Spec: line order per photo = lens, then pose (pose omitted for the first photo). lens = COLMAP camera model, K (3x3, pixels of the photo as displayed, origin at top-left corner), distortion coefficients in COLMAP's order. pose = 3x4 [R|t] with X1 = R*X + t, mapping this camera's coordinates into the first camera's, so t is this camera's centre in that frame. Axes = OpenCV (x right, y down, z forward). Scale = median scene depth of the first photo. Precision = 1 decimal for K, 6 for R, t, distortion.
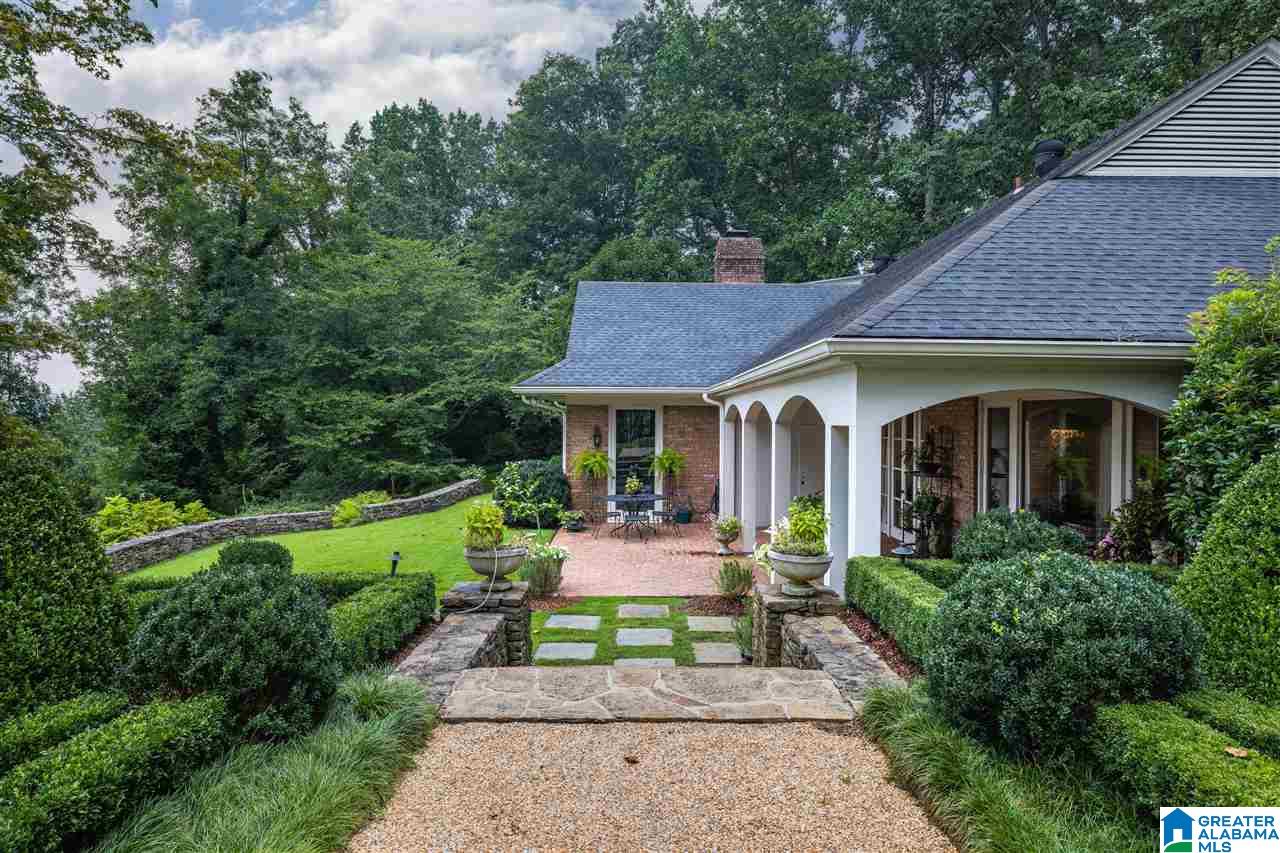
lens RADIAL K [[751.6, 0, 642.4], [0, 751.6, 424.3], [0, 0, 1]] dist [-0.002526, 0.002126]
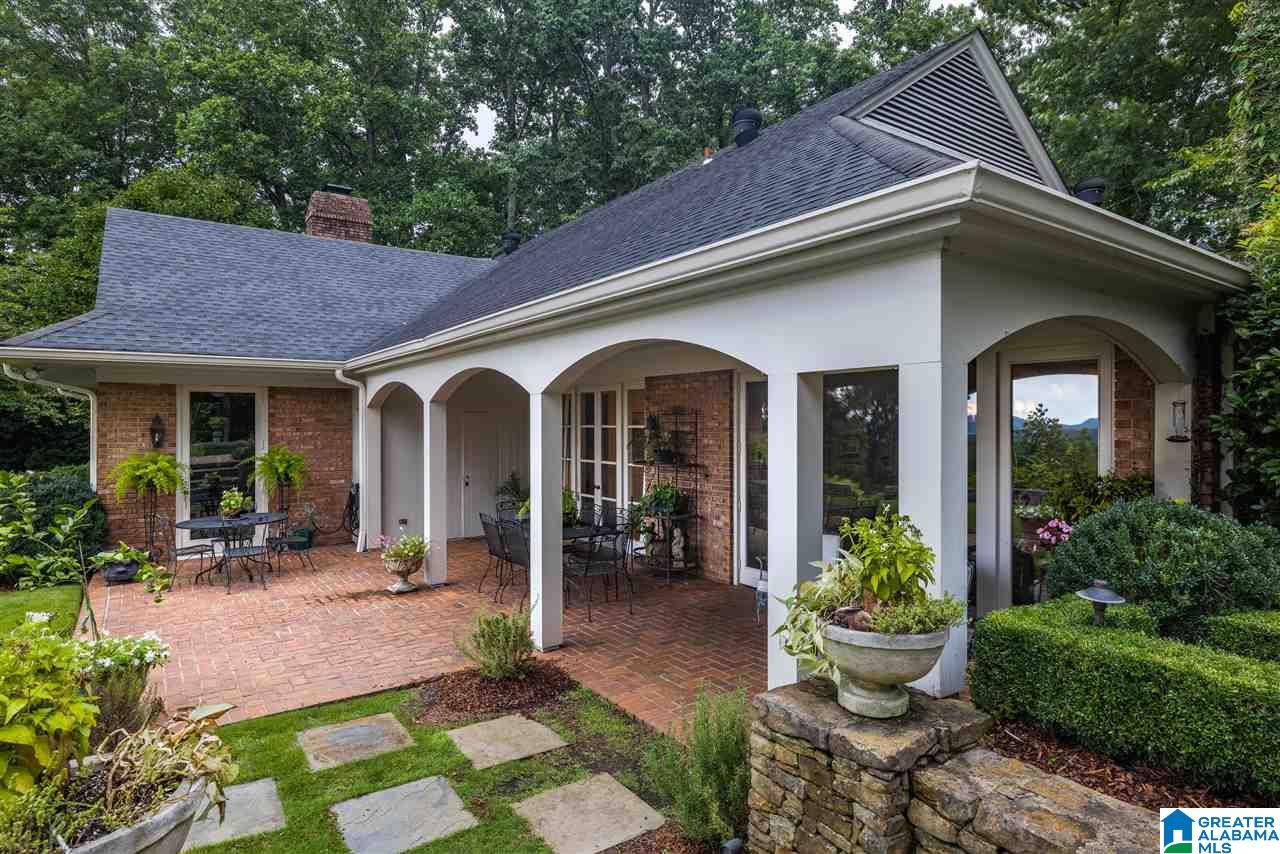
lens RADIAL K [[698.6, 0, 635.7], [0, 698.6, 424.3], [0, 0, 1]] dist [-0.004070, -0.001582]
pose [[0.824521, -0.009488, 0.565752, -0.062510], [0.012546, 0.999920, -0.001515, 0.016847], [-0.565692, 0.008347, 0.824574, 0.271233]]
